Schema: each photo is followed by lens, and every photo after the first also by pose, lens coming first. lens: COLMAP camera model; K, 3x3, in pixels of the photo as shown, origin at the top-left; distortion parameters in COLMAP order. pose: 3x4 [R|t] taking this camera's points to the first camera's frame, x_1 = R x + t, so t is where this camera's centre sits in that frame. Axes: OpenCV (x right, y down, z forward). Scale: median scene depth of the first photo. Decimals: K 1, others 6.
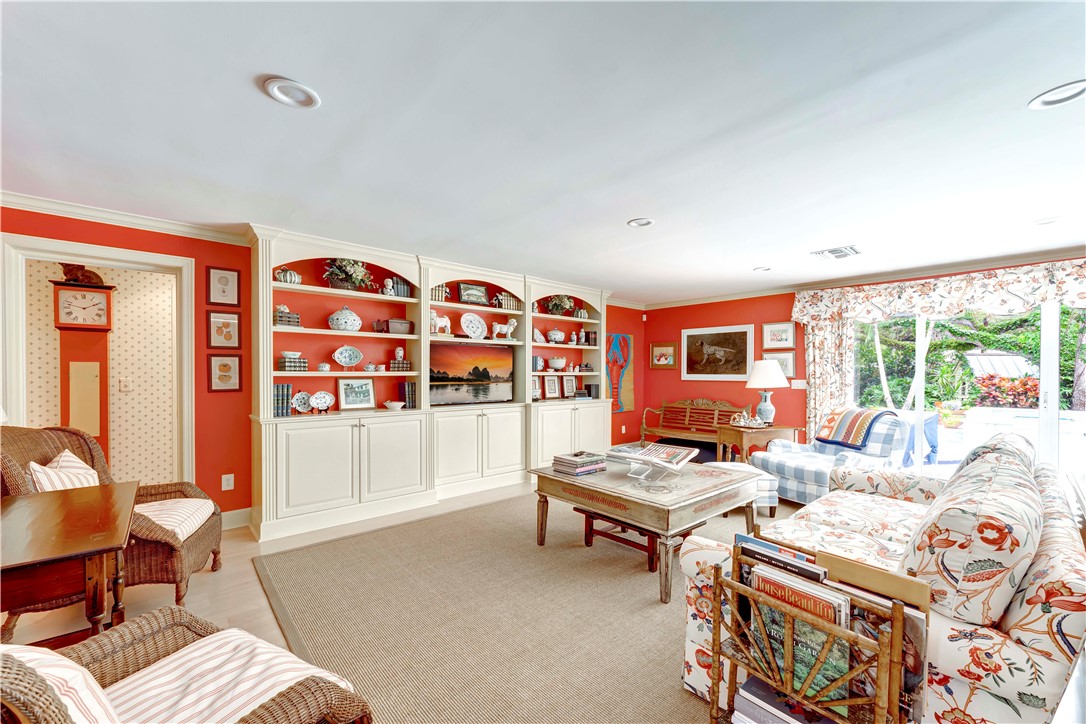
lens RADIAL K [[435.2, 0, 540.6], [0, 435.2, 372.1], [0, 0, 1]] dist [0.002095, -0.000033]
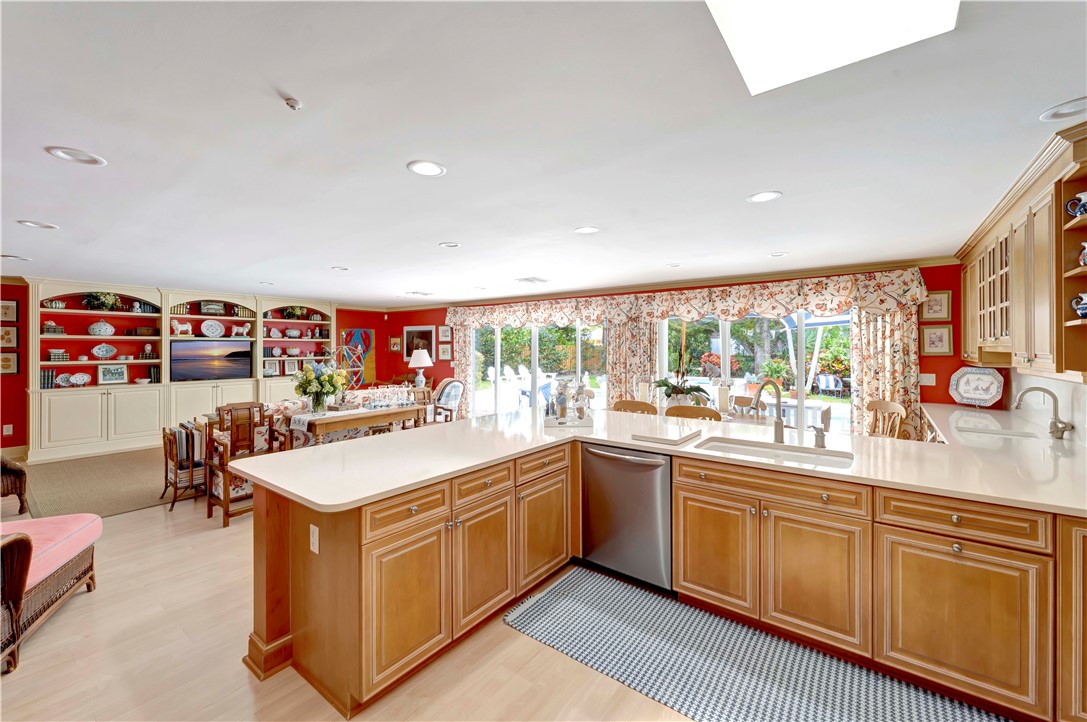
lens RADIAL K [[439.5, 0, 551.4], [0, 439.5, 341.5], [0, 0, 1]] dist [0.001012, 0.000358]
pose [[0.983171, 0.001610, 0.182680, 0.777587], [-0.000310, 0.999974, -0.007149, -0.052719], [-0.182687, 0.006972, 0.983146, -0.790939]]
